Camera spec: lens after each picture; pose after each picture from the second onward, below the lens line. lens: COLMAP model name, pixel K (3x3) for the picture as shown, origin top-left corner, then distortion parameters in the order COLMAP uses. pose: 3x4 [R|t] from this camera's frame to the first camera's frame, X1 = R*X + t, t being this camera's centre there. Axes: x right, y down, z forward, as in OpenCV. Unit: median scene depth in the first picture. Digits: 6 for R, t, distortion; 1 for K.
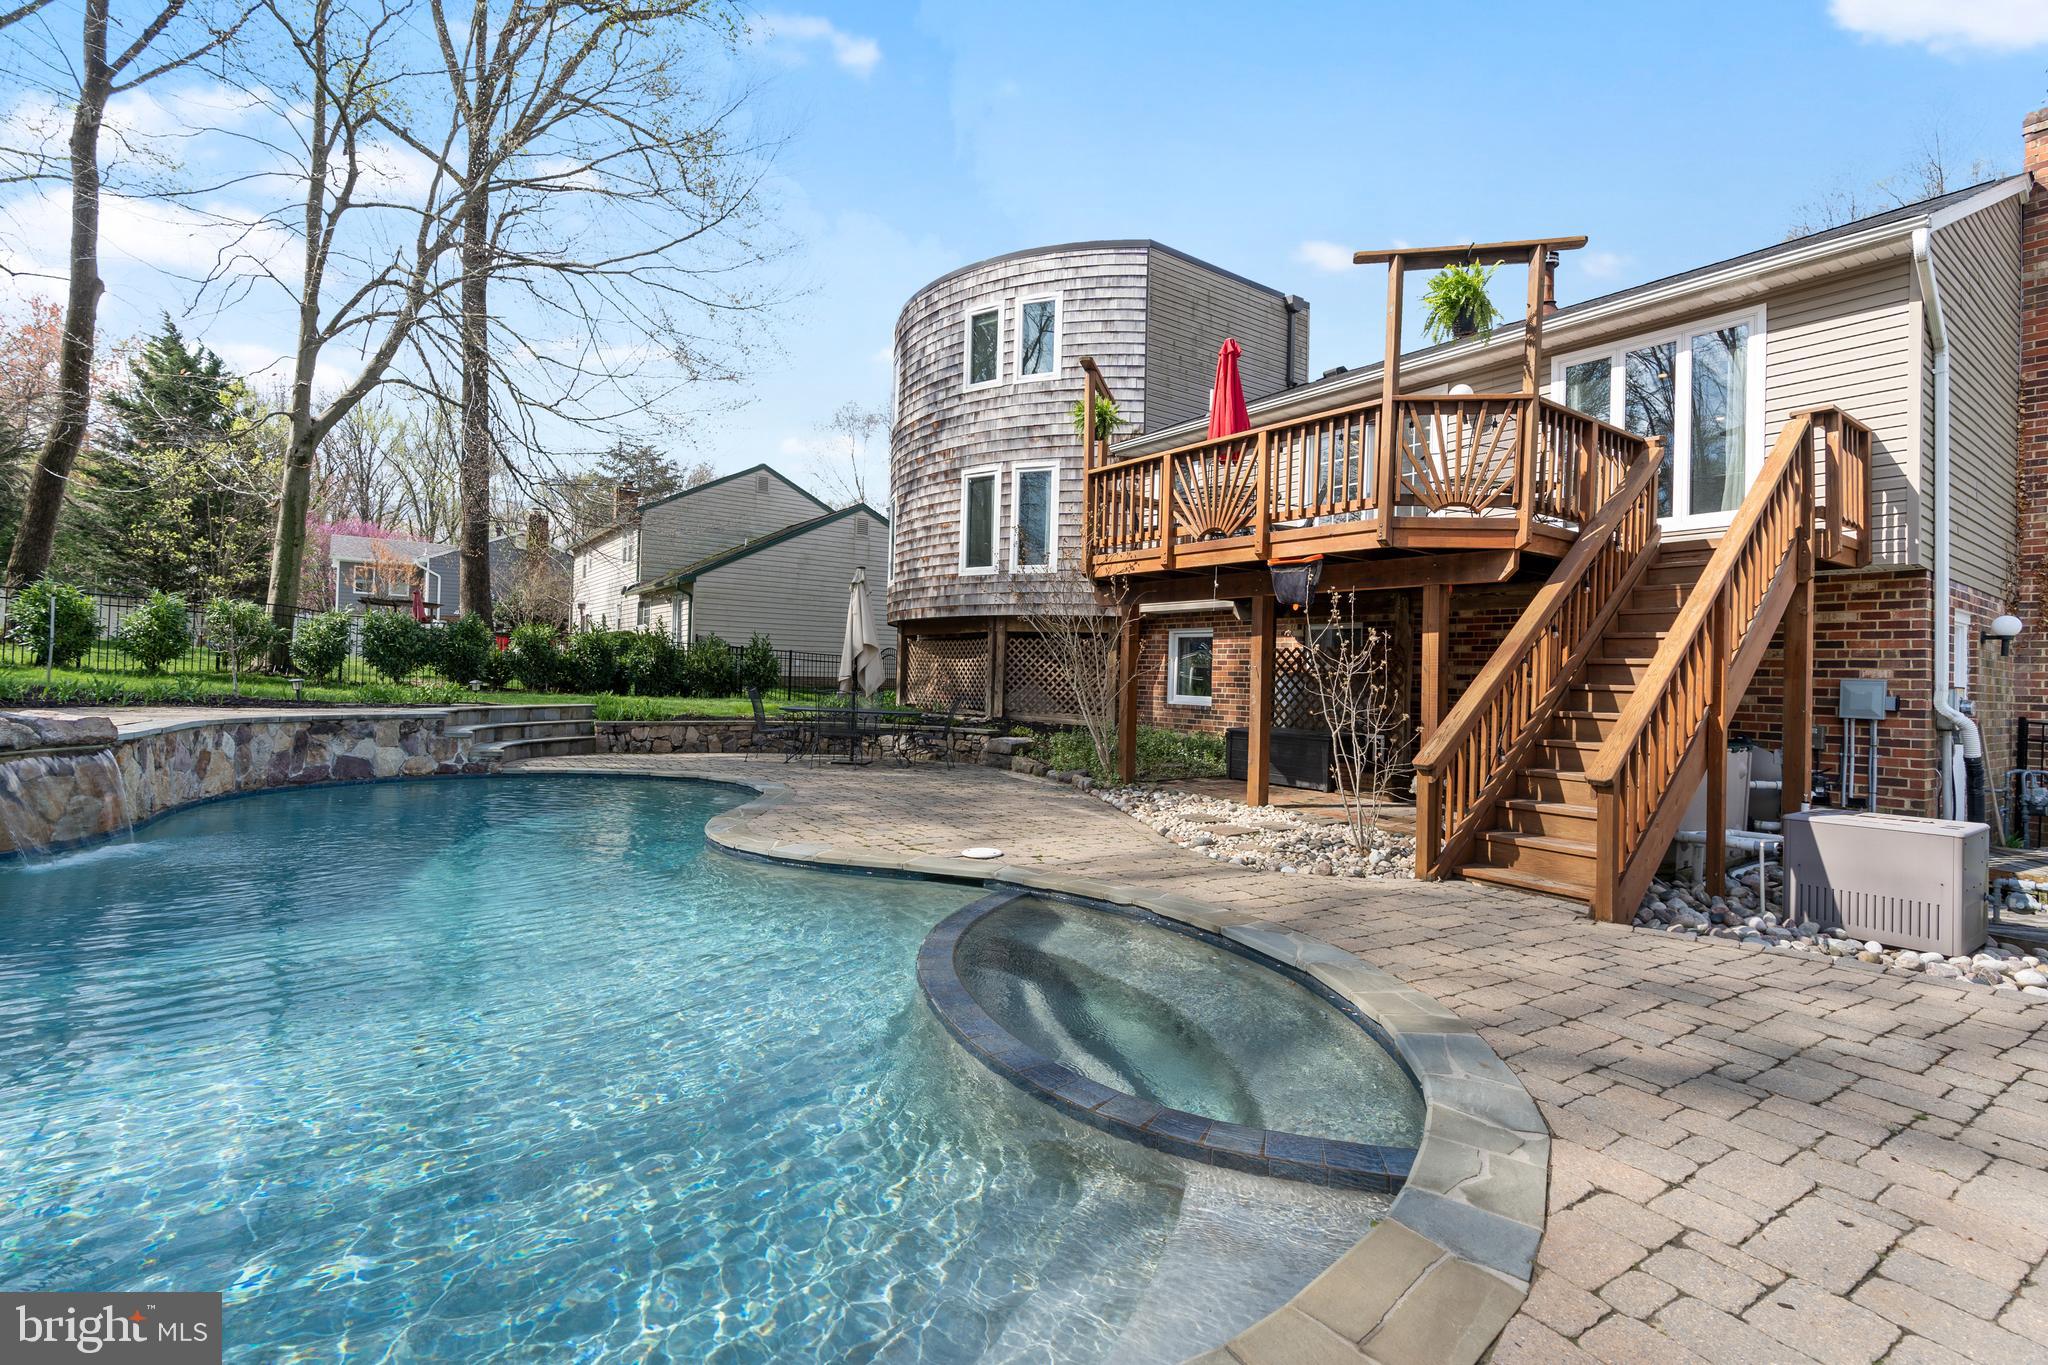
lens RADIAL K [[934.0, 0, 981.8], [0, 934.0, 651.4], [0, 0, 1]] dist [-0.008305, 0.002843]
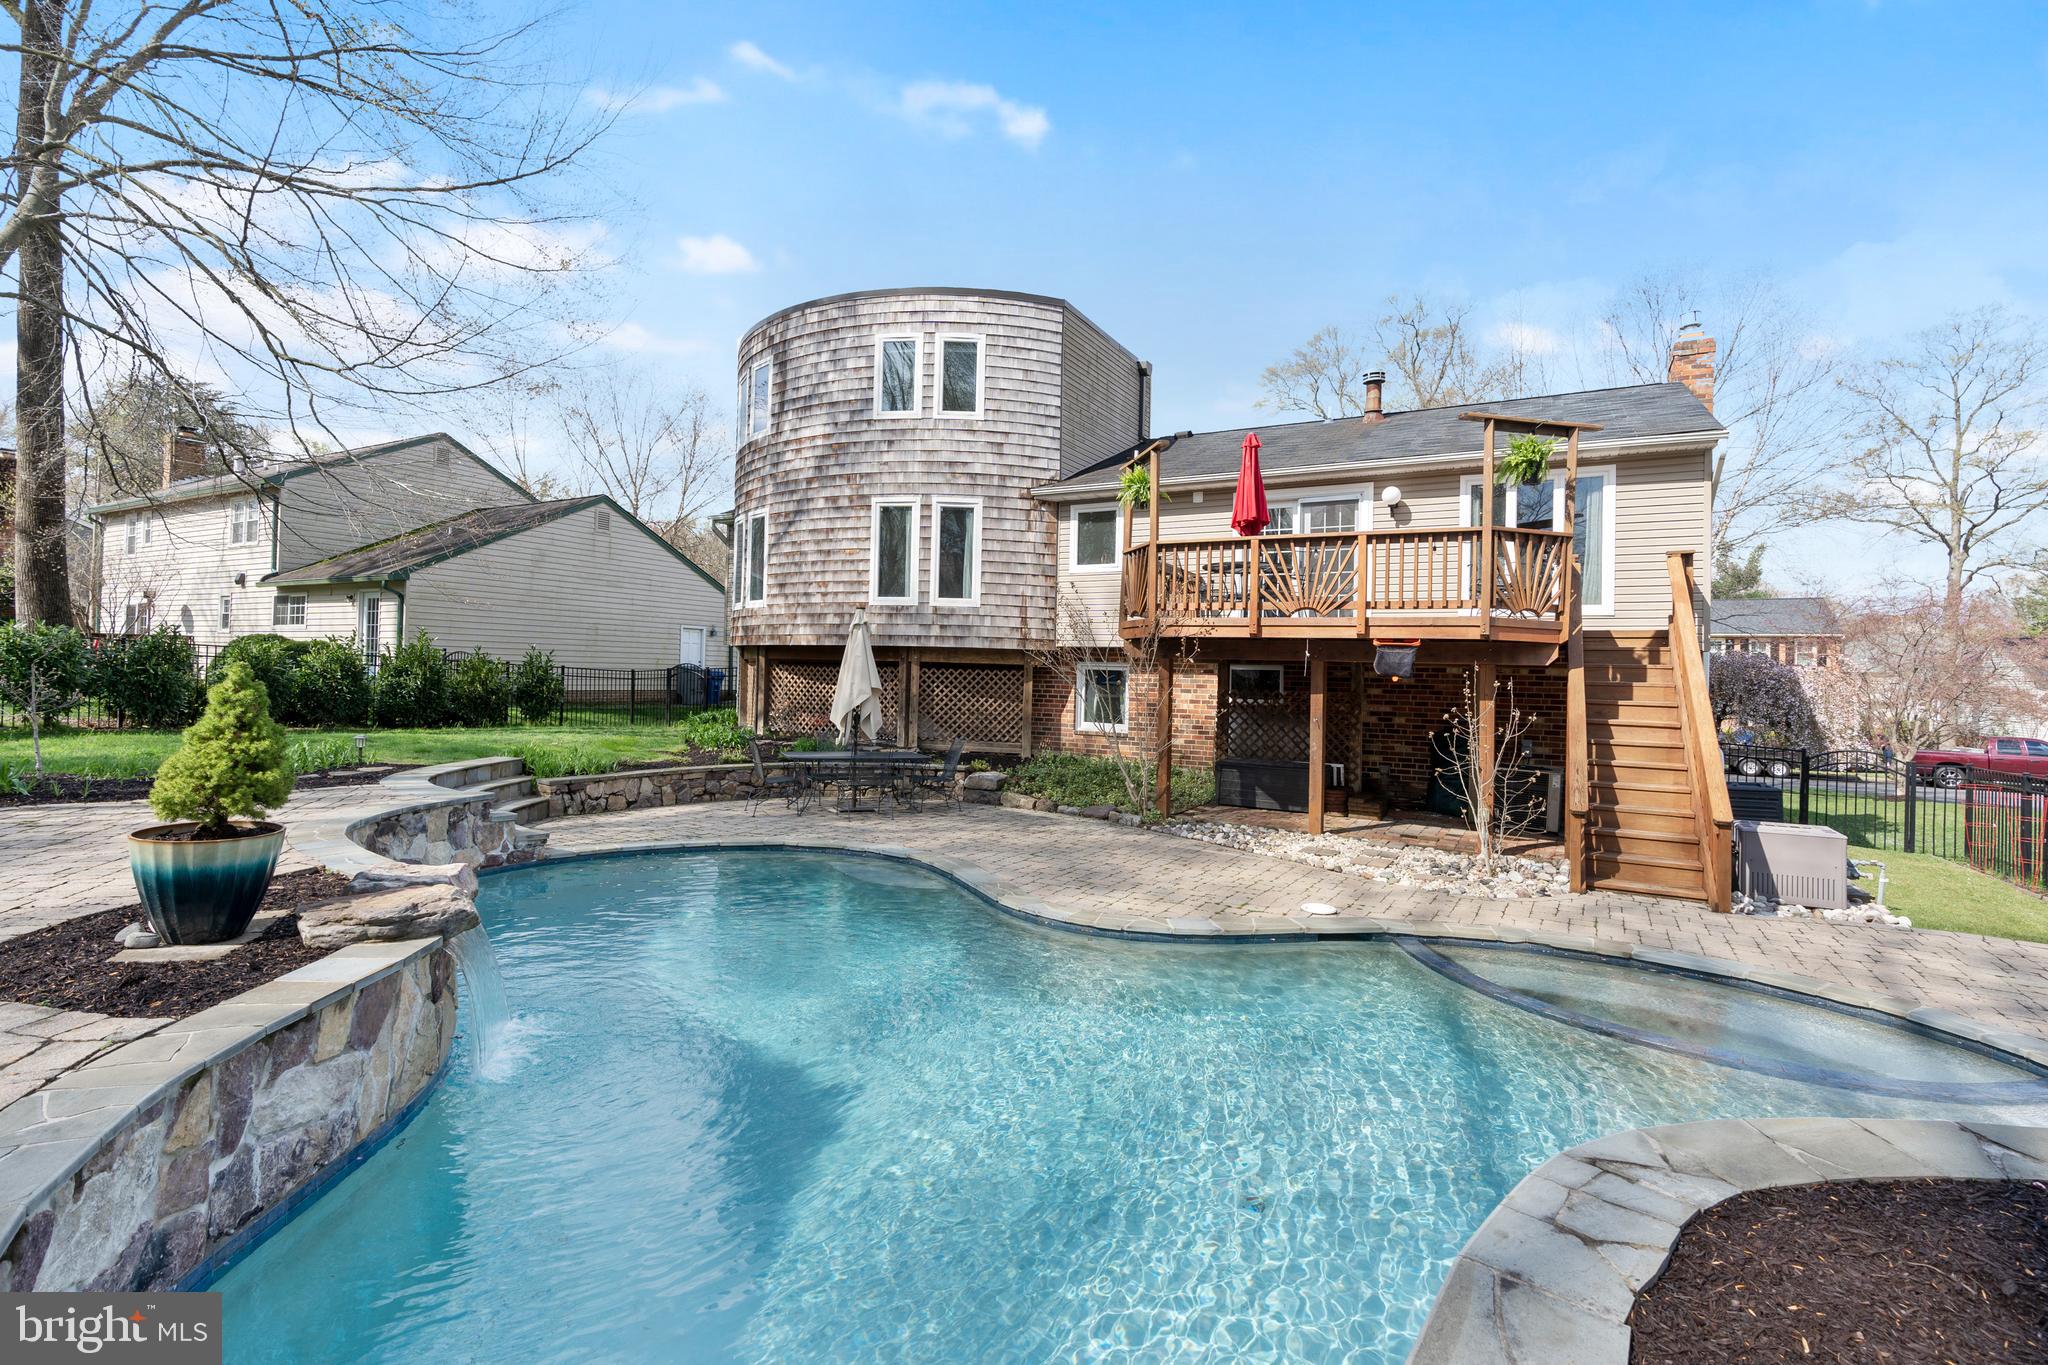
lens RADIAL K [[934.0, 0, 990.4], [0, 934.0, 664.4], [0, 0, 1]] dist [-0.008305, 0.002843]
pose [[0.903387, -0.003283, 0.428814, -0.358007], [-0.009355, 0.999582, 0.027360, -0.049336], [-0.428724, -0.028729, 0.902978, 0.052376]]
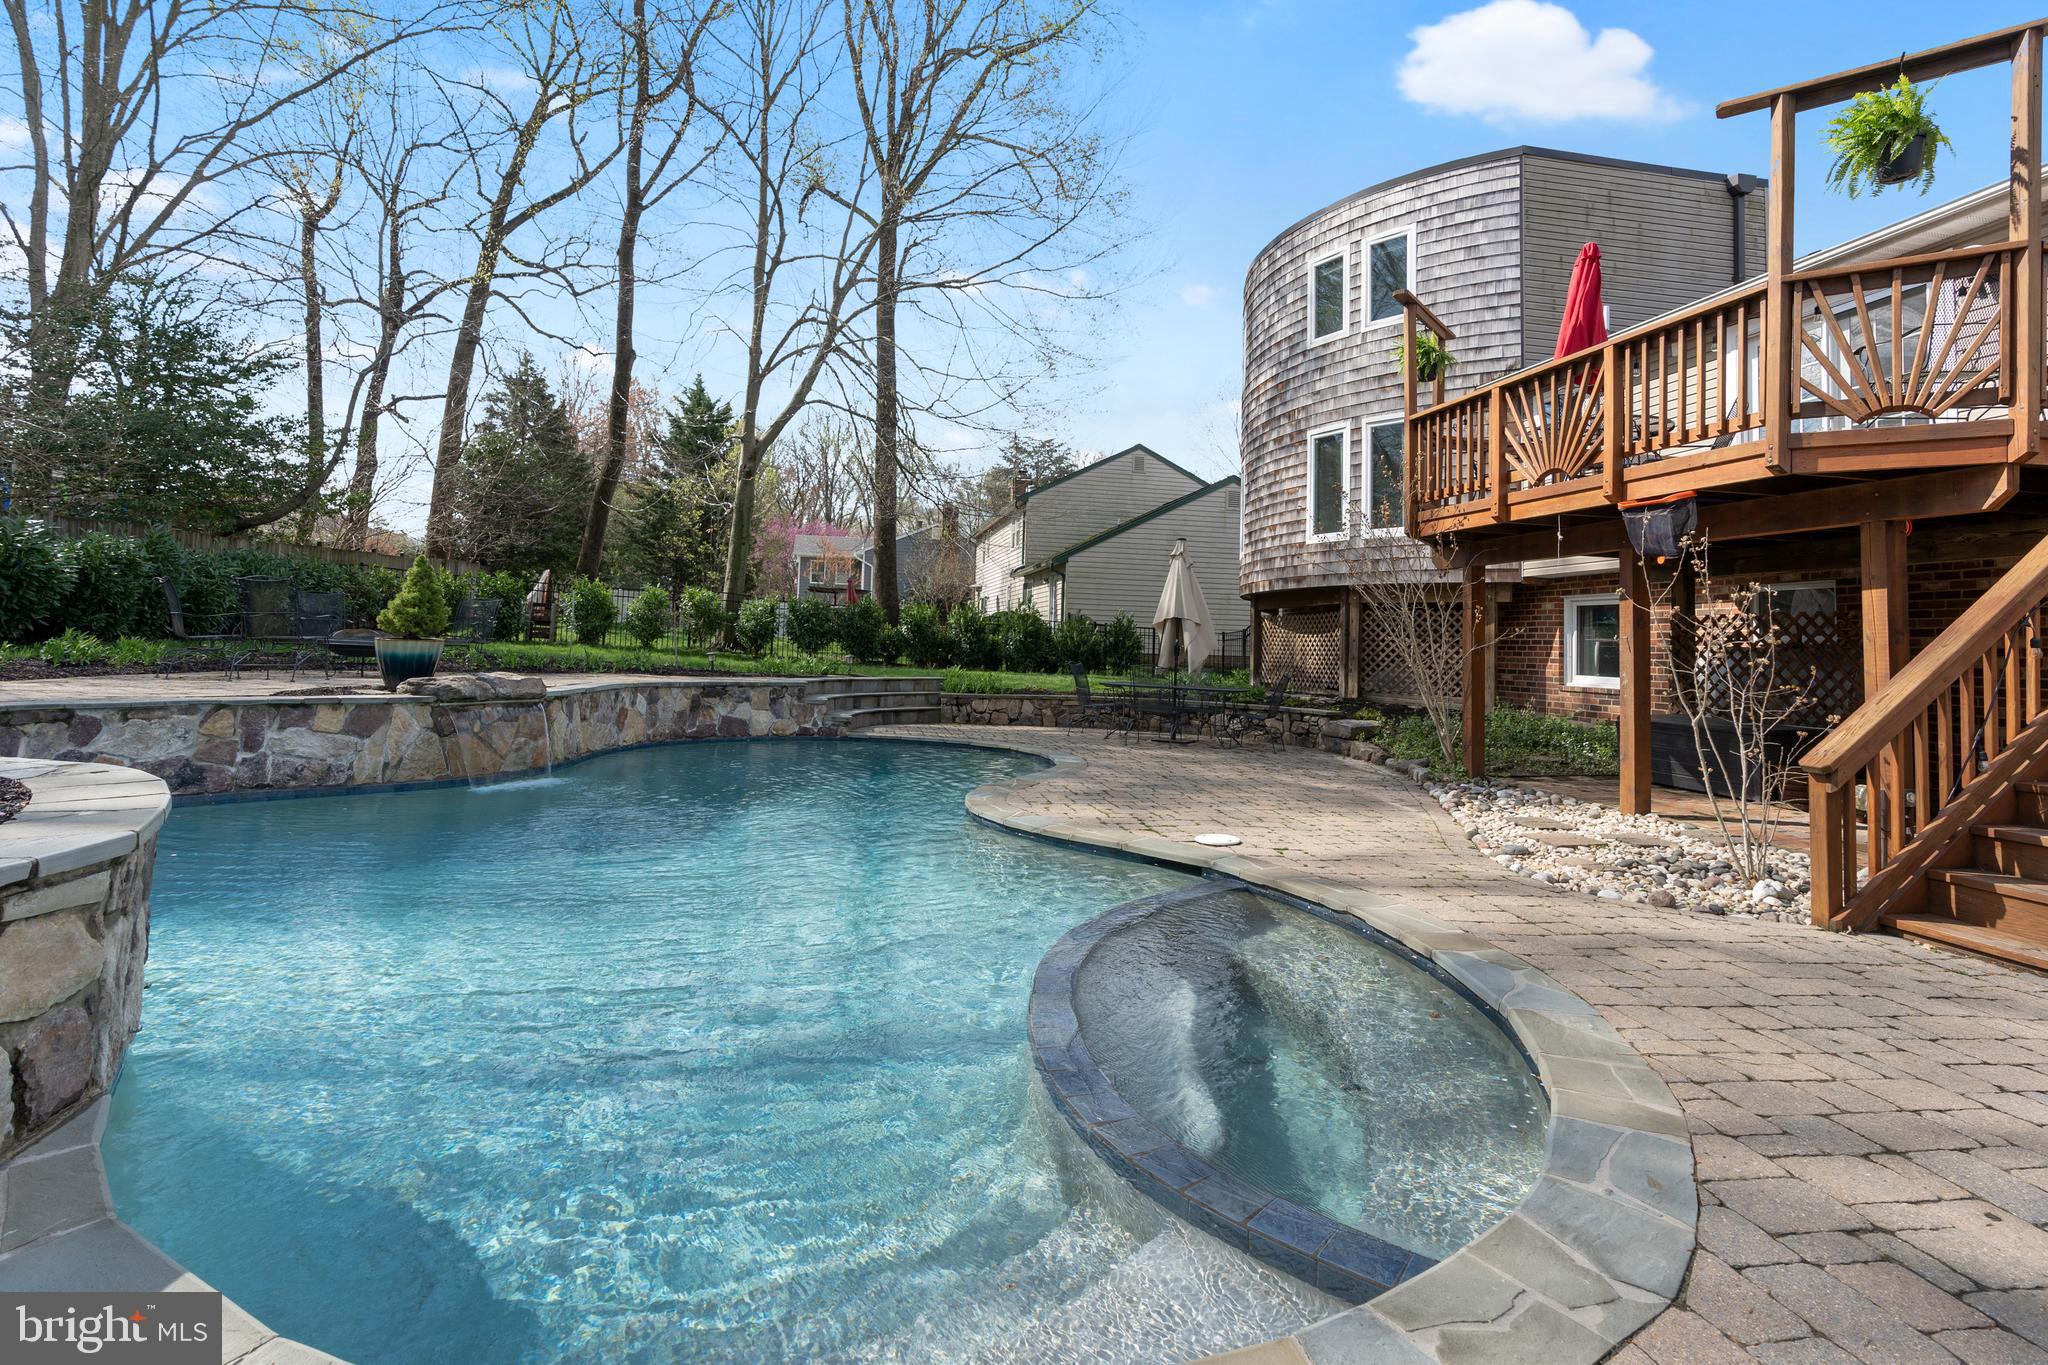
lens RADIAL K [[934.0, 0, 991.6], [0, 934.0, 591.8], [0, 0, 1]] dist [-0.008305, 0.002843]
pose [[0.911093, -0.025181, -0.411431, 0.075974], [0.008161, 0.999039, -0.043073, 0.004381], [0.412120, 0.035885, 0.910423, 0.027015]]
